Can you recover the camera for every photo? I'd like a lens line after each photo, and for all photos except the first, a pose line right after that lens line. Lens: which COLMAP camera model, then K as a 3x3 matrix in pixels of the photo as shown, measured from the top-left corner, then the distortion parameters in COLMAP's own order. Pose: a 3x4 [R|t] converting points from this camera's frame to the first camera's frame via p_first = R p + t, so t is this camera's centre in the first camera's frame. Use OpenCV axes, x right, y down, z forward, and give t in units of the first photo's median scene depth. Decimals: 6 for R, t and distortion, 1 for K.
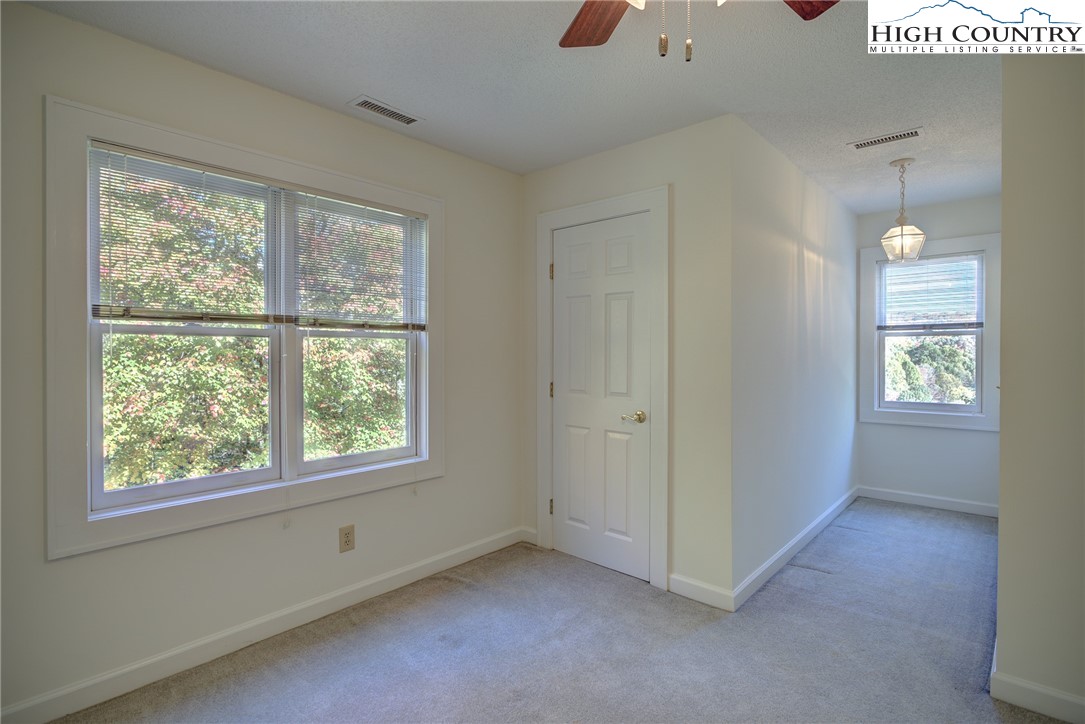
lens RADIAL K [[526.5, 0, 539.6], [0, 526.5, 359.5], [0, 0, 1]] dist [-0.016185, 0.003402]
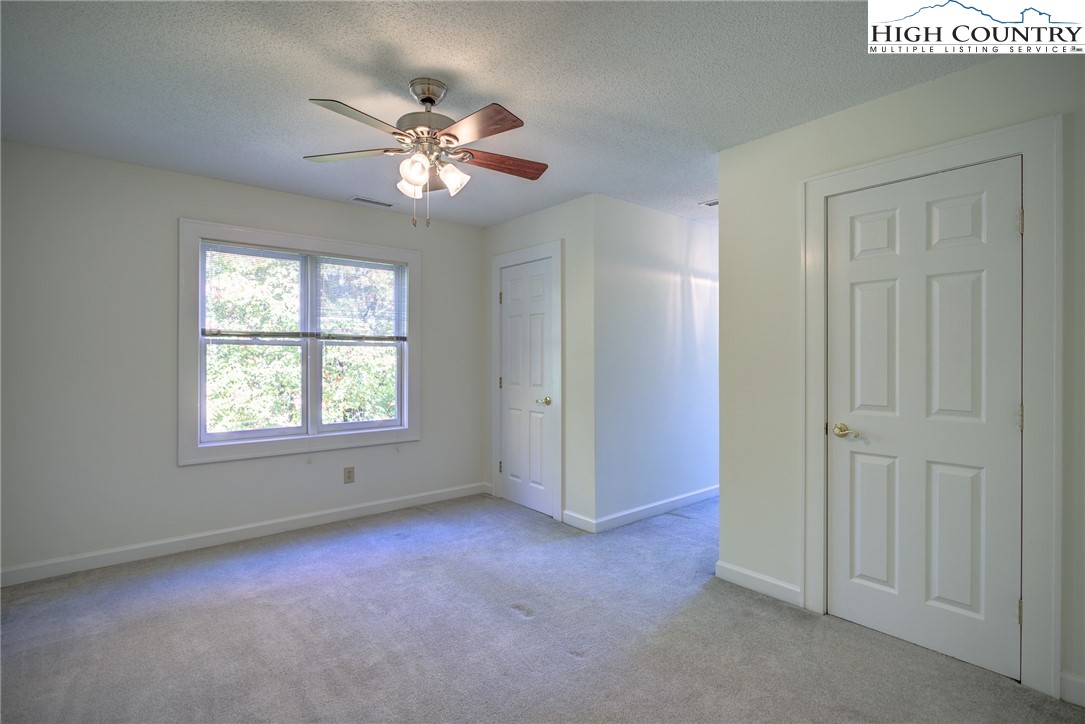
lens RADIAL K [[526.5, 0, 543.1], [0, 526.5, 362.1], [0, 0, 1]] dist [-0.016185, 0.003402]
pose [[0.989259, 0.002332, -0.146151, 0.381729], [-0.003292, 0.999975, -0.006327, 0.012394], [0.146133, 0.006740, 0.989242, -0.409612]]
